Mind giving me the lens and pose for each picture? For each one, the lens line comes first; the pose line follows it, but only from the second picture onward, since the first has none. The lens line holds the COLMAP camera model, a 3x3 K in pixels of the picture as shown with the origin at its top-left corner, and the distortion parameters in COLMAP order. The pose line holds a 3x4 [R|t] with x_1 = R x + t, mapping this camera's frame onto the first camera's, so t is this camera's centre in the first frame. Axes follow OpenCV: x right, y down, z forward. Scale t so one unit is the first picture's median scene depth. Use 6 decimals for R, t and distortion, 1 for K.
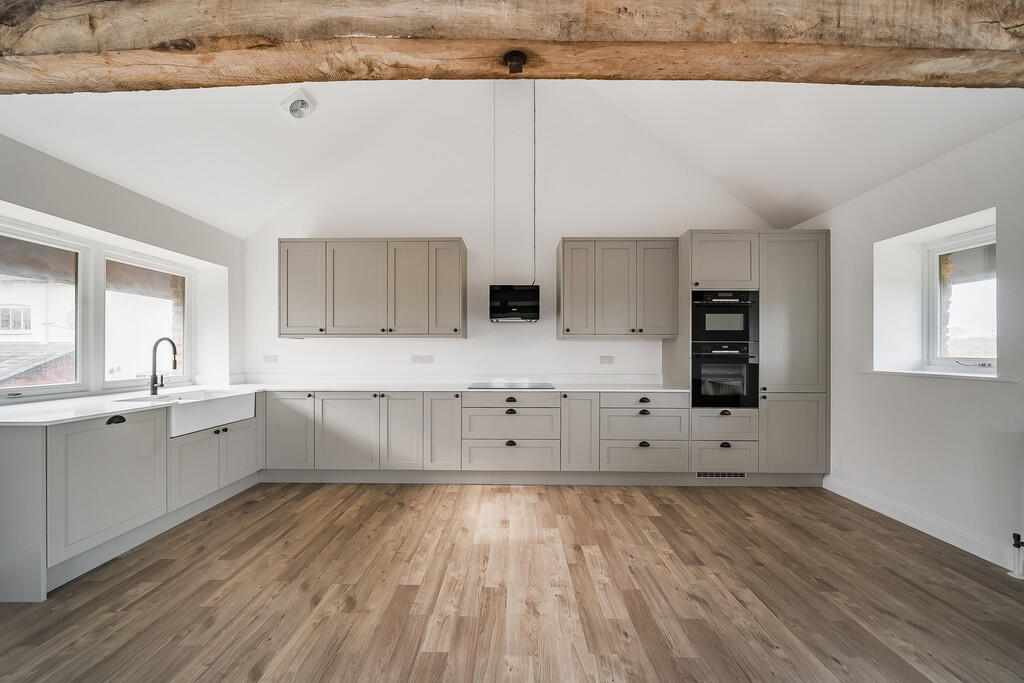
lens RADIAL K [[353.3, 0, 512.0], [0, 353.3, 341.5], [0, 0, 1]] dist [-0.005629, -0.000022]
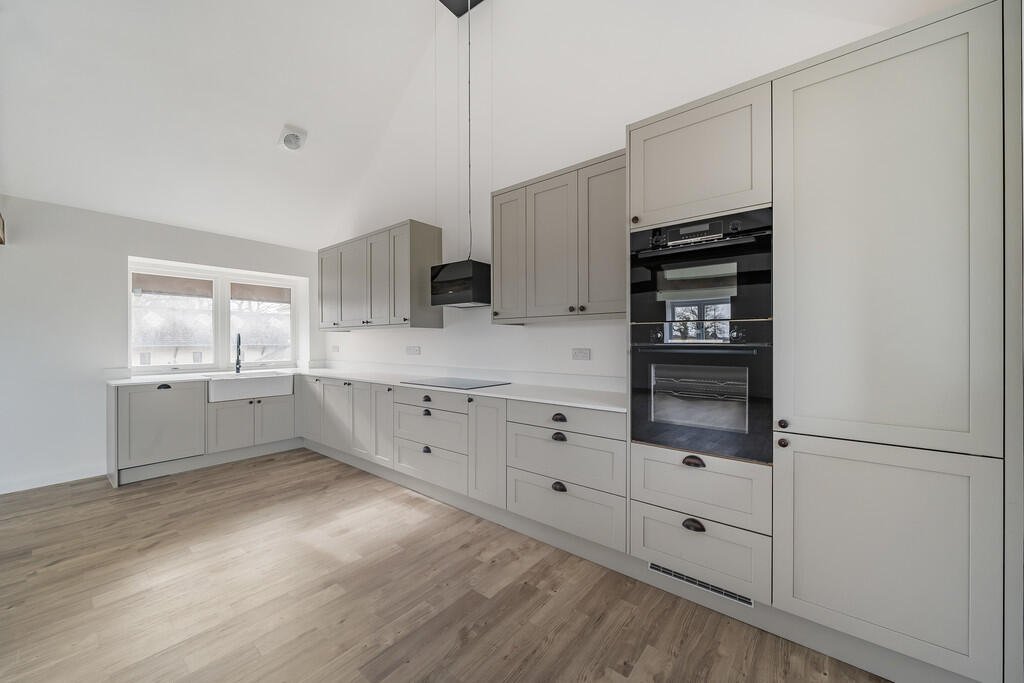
lens RADIAL K [[389.9, 0, 511.7], [0, 389.9, 335.0], [0, 0, 1]] dist [-0.001843, -0.000140]
pose [[0.778602, -0.014038, -0.627361, 0.759589], [0.020668, 0.999781, 0.003279, 0.012450], [0.627178, -0.015519, 0.778721, 0.402306]]
